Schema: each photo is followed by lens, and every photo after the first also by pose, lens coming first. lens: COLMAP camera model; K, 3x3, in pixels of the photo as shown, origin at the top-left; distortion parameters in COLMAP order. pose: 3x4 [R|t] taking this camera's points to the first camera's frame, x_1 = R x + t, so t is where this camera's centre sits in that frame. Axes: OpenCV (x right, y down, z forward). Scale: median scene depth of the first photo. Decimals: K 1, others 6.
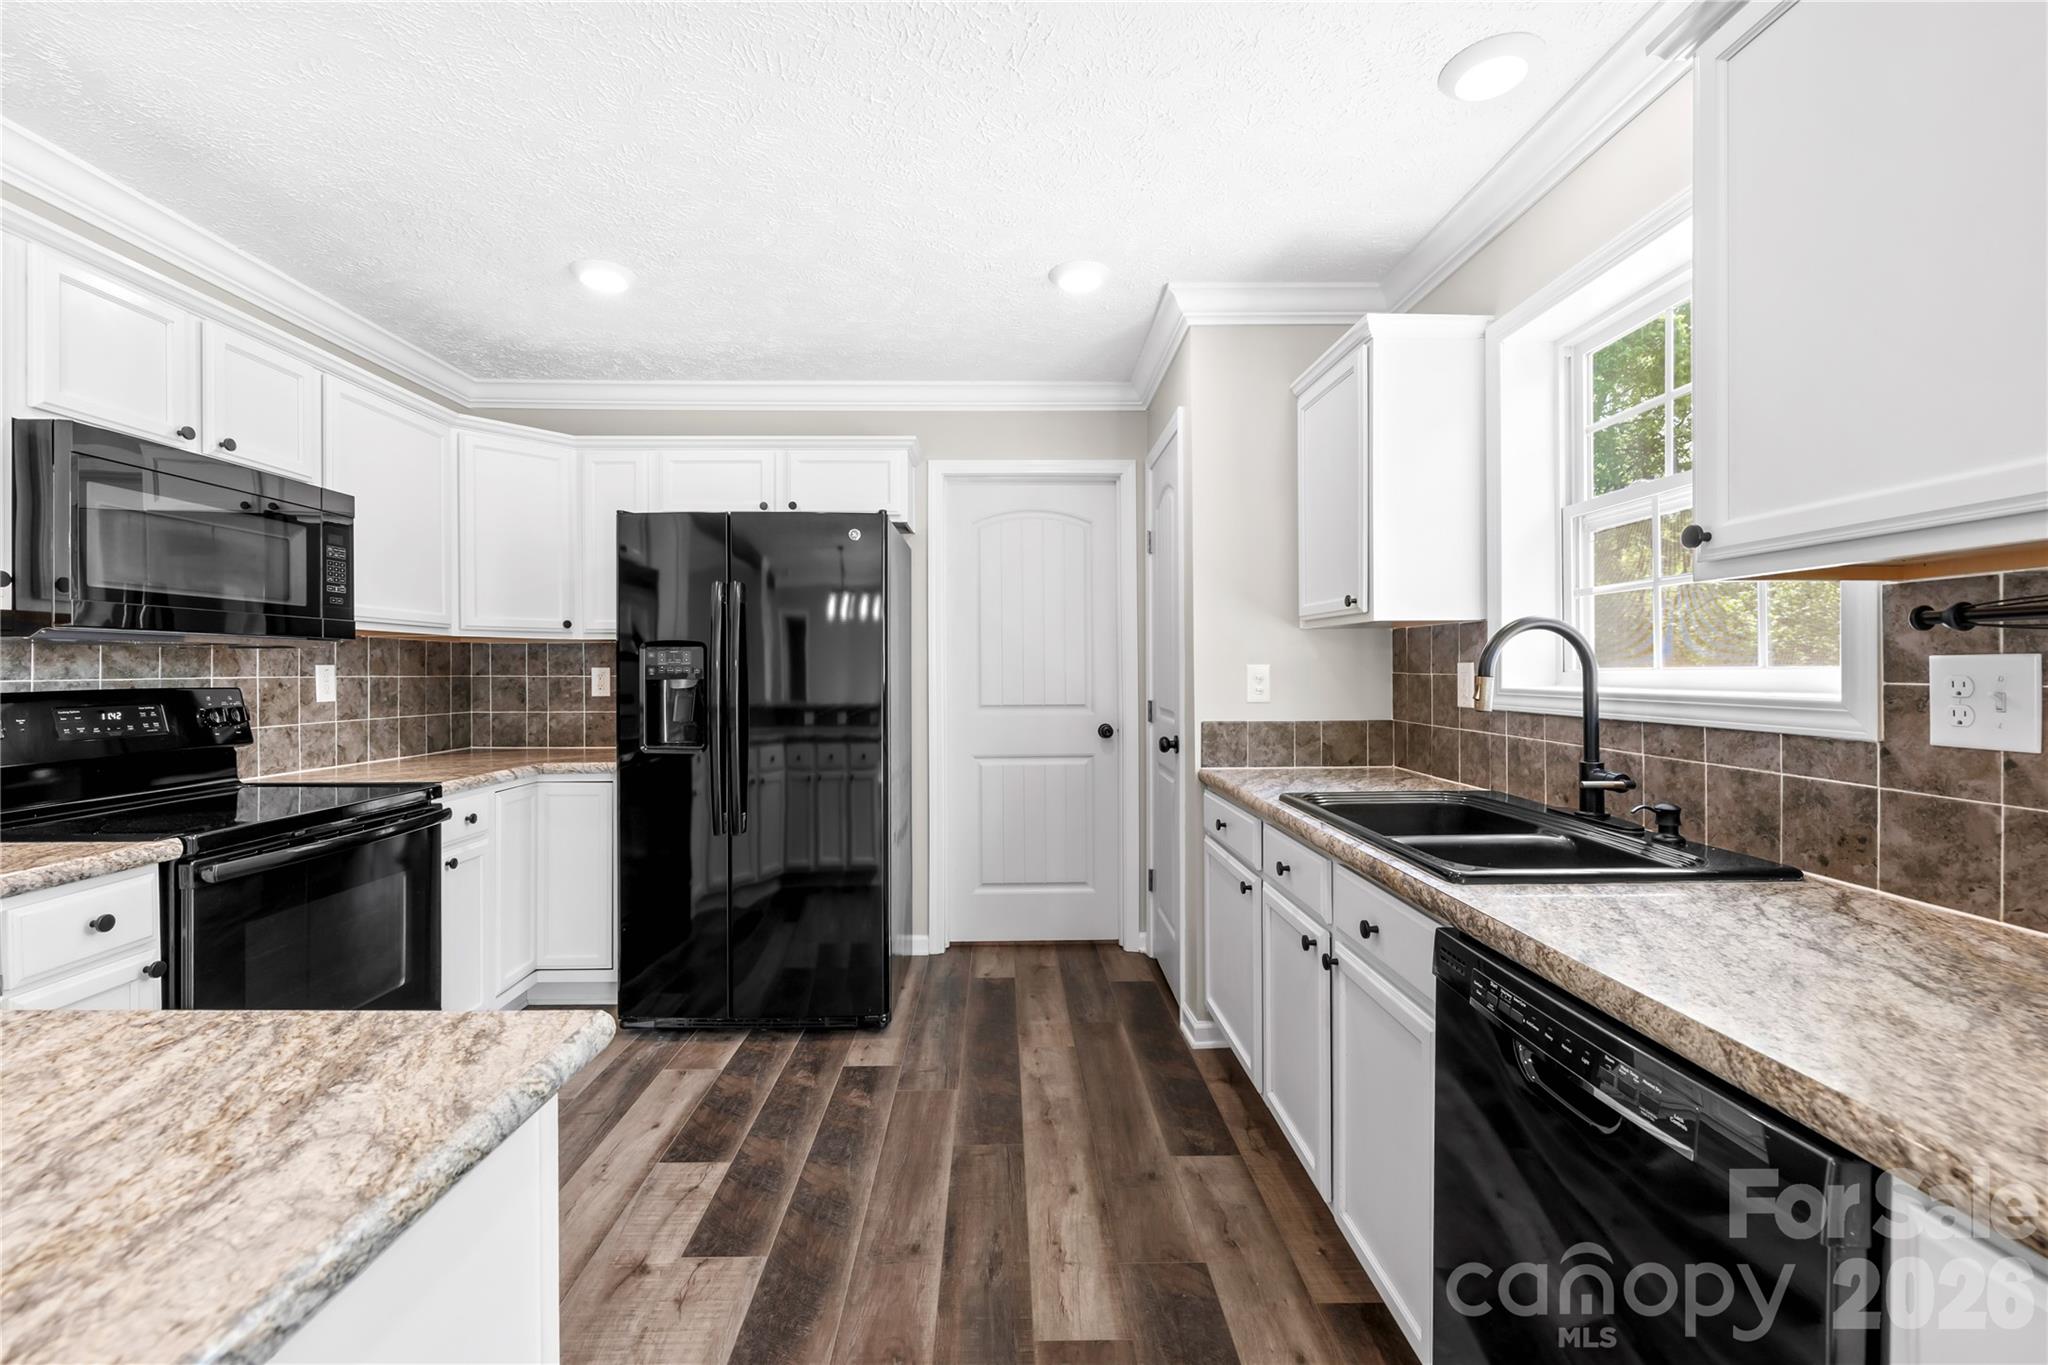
lens RADIAL K [[902.4, 0, 1001.8], [0, 902.4, 665.3], [0, 0, 1]] dist [0.002138, 0.000089]
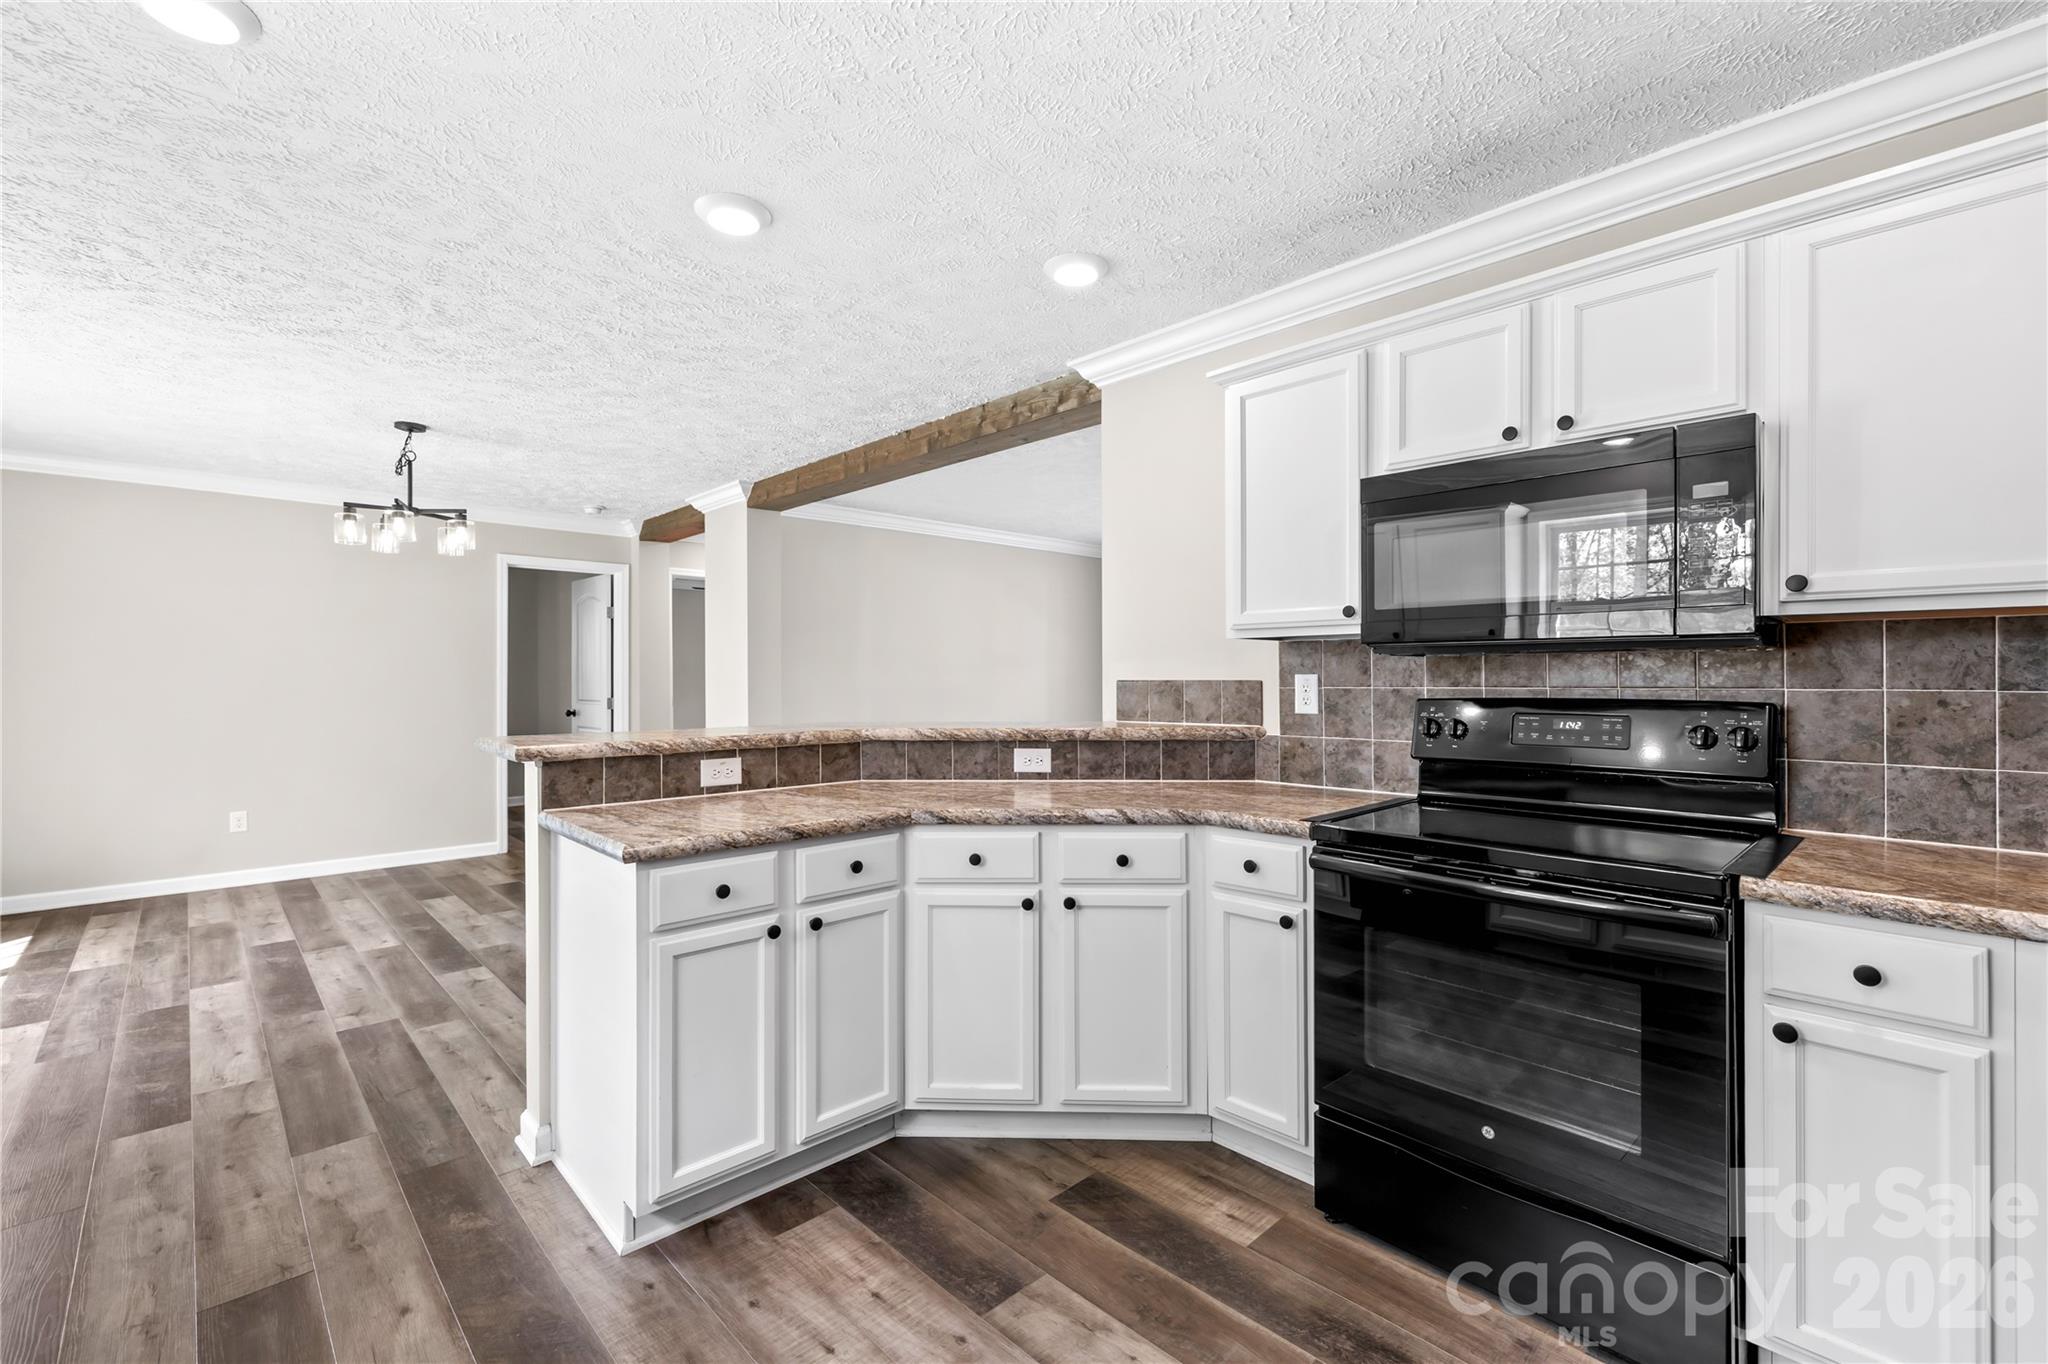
lens RADIAL K [[900.9, 0, 1049.1], [0, 900.9, 674.3], [0, 0, 1]] dist [-0.000501, -0.000577]
pose [[-0.723537, 0.000870, -0.690285, 0.090357], [0.005609, 0.999974, -0.004619, 0.001148], [0.690263, -0.007213, -0.723523, 1.033719]]
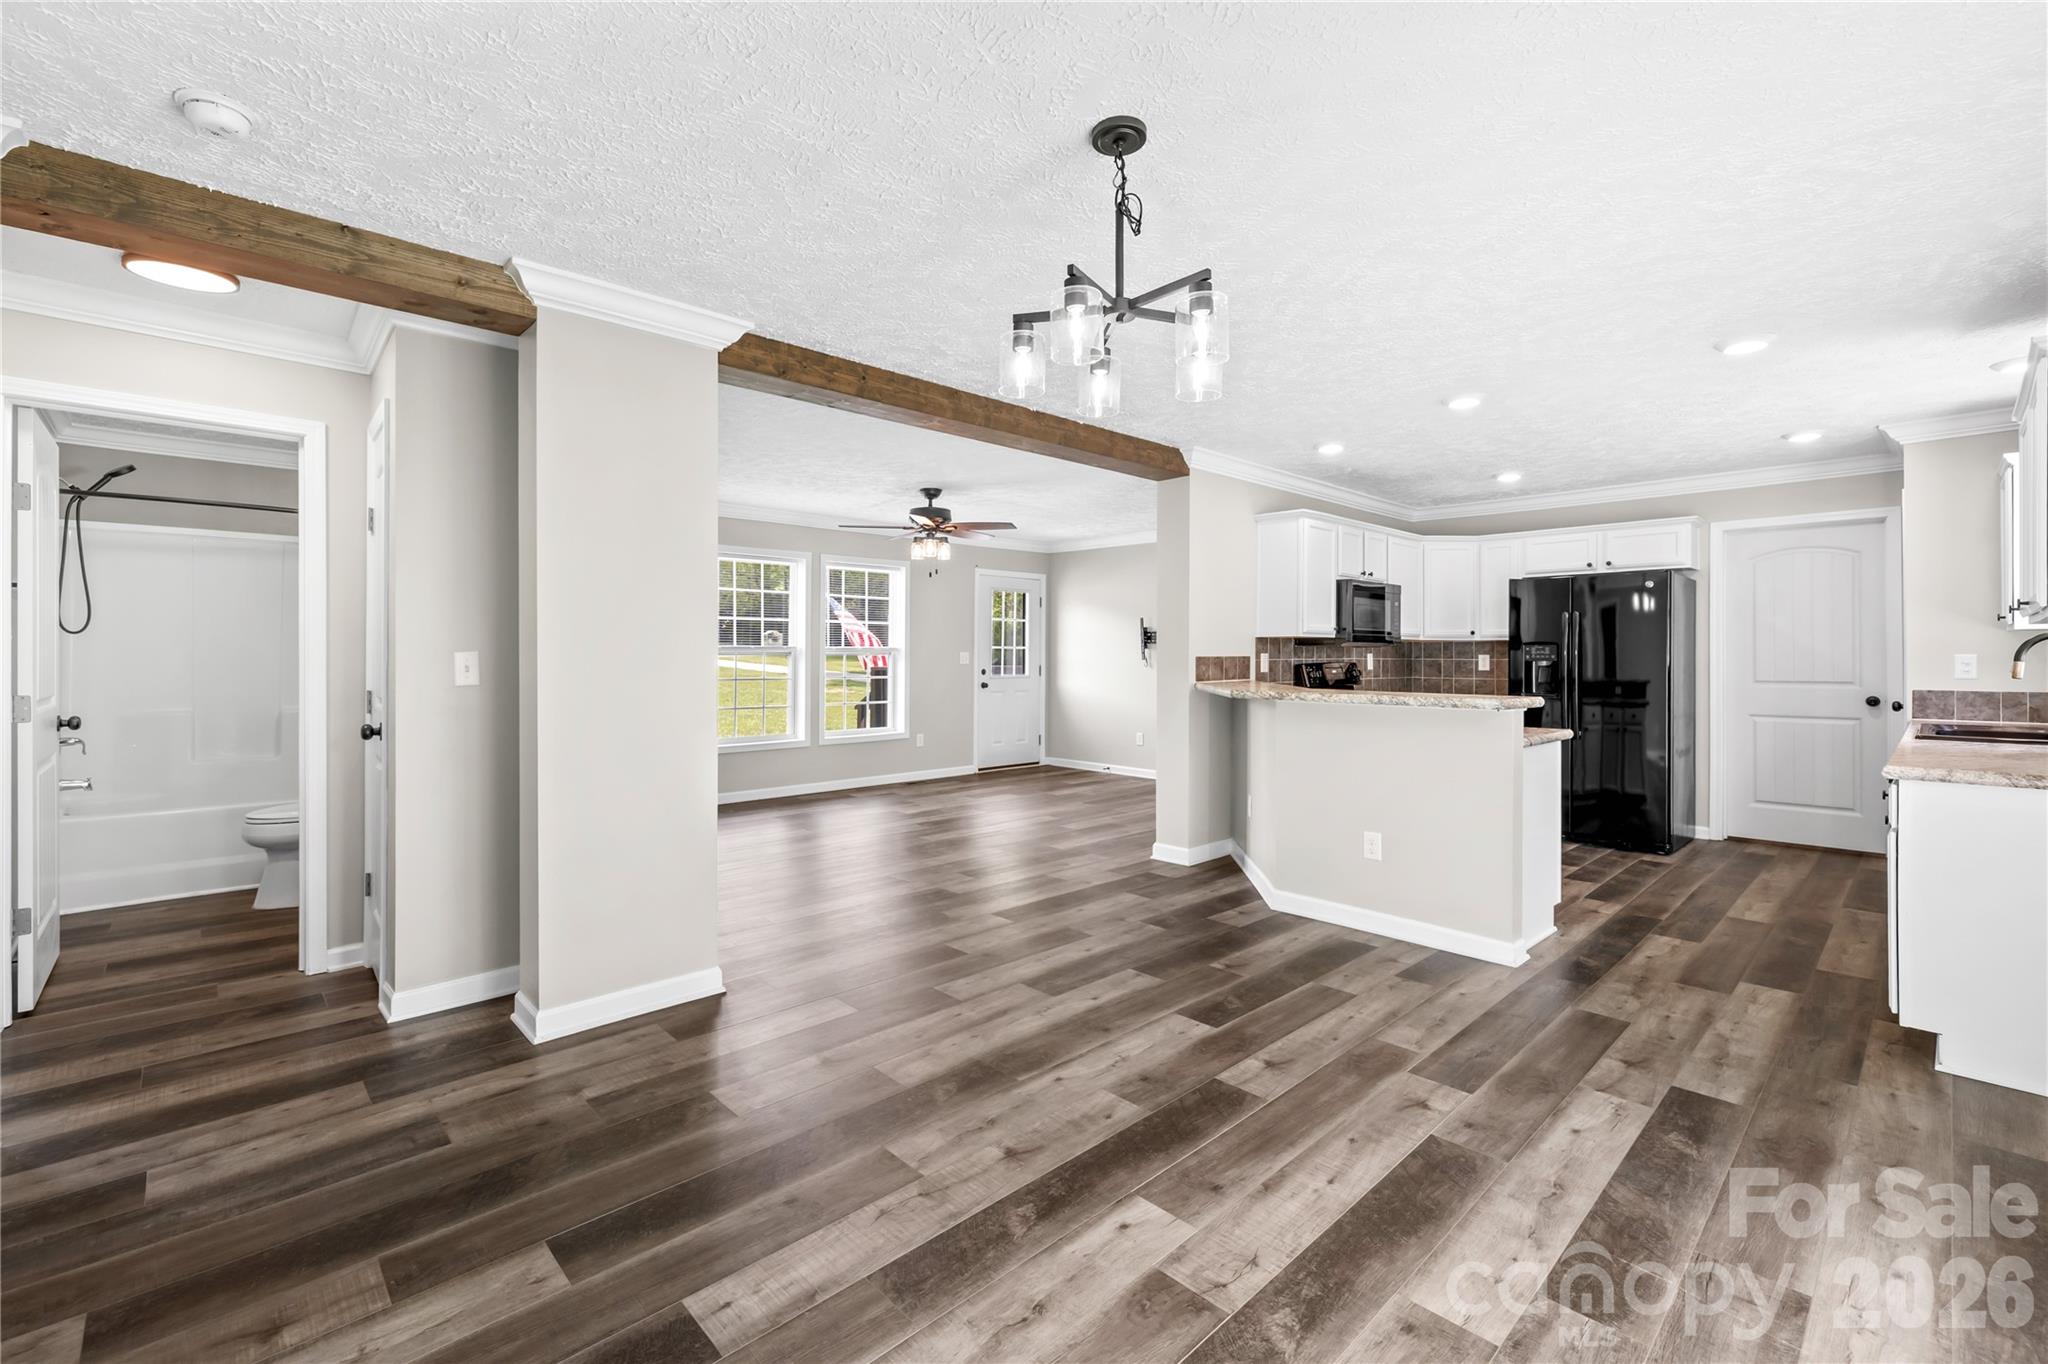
lens RADIAL K [[902.4, 0, 1001.8], [0, 902.4, 664.8], [0, 0, 1]] dist [0.002138, 0.000089]
pose [[0.689184, 0.010578, -0.724509, 0.280274], [-0.000714, 0.999903, 0.013920, -0.002974], [0.724586, -0.009076, 0.689125, -1.304673]]
